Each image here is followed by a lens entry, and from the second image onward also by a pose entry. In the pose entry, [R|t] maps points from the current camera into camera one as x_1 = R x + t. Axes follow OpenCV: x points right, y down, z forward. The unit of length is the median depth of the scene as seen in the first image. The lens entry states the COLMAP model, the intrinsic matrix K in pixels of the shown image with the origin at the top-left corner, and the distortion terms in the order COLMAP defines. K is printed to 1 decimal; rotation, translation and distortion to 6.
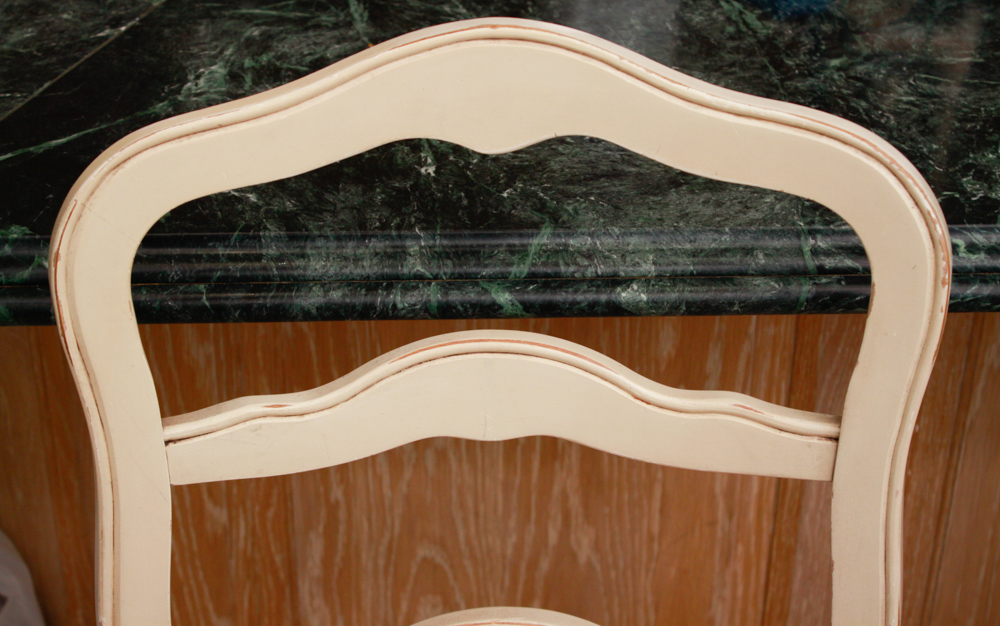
lens RADIAL K [[1772.1, 0, 491.9], [0, 1772.1, 318.5], [0, 0, 1]] dist [-0.003900, 0.000000]
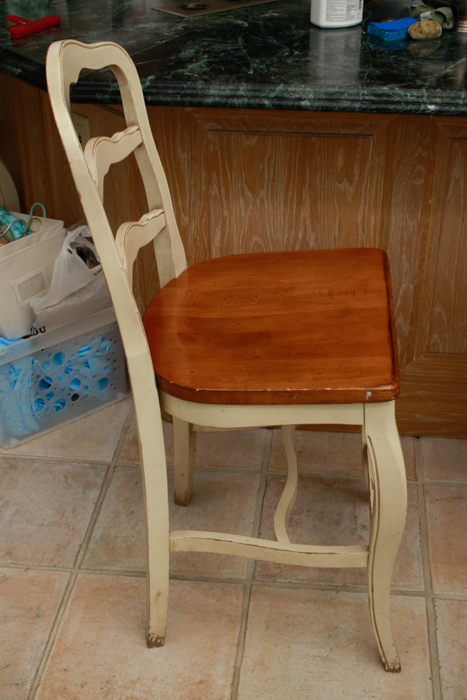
lens RADIAL K [[960.8, 0, 236.5], [0, 960.8, 366.9], [0, 0, 1]] dist [-0.063592, 0.000000]
pose [[0.988115, 0.071901, -0.135861, 0.166957], [-0.069496, 0.997332, 0.022363, 0.324089], [0.137106, -0.012656, 0.990475, -0.577573]]
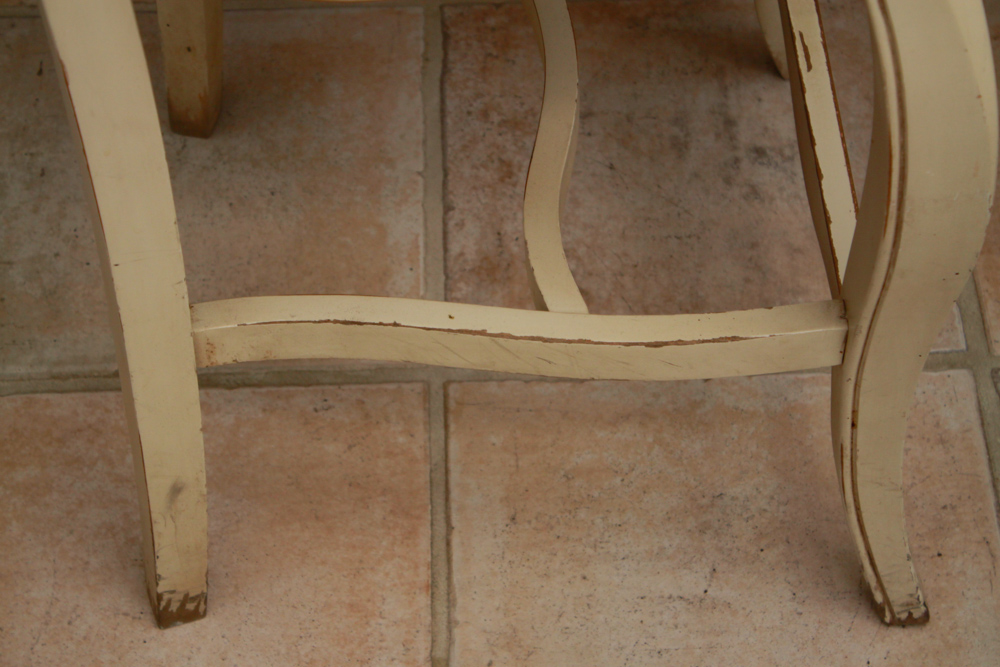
lens RADIAL K [[2313.6, 0, 490.6], [0, 2313.6, 370.1], [0, 0, 1]] dist [0.071523, 0.000000]
pose [[0.999648, 0.008286, -0.025200, 0.063516], [0.001528, 0.930402, 0.366537, 0.254651], [0.026483, -0.366446, 0.930062, -0.195323]]
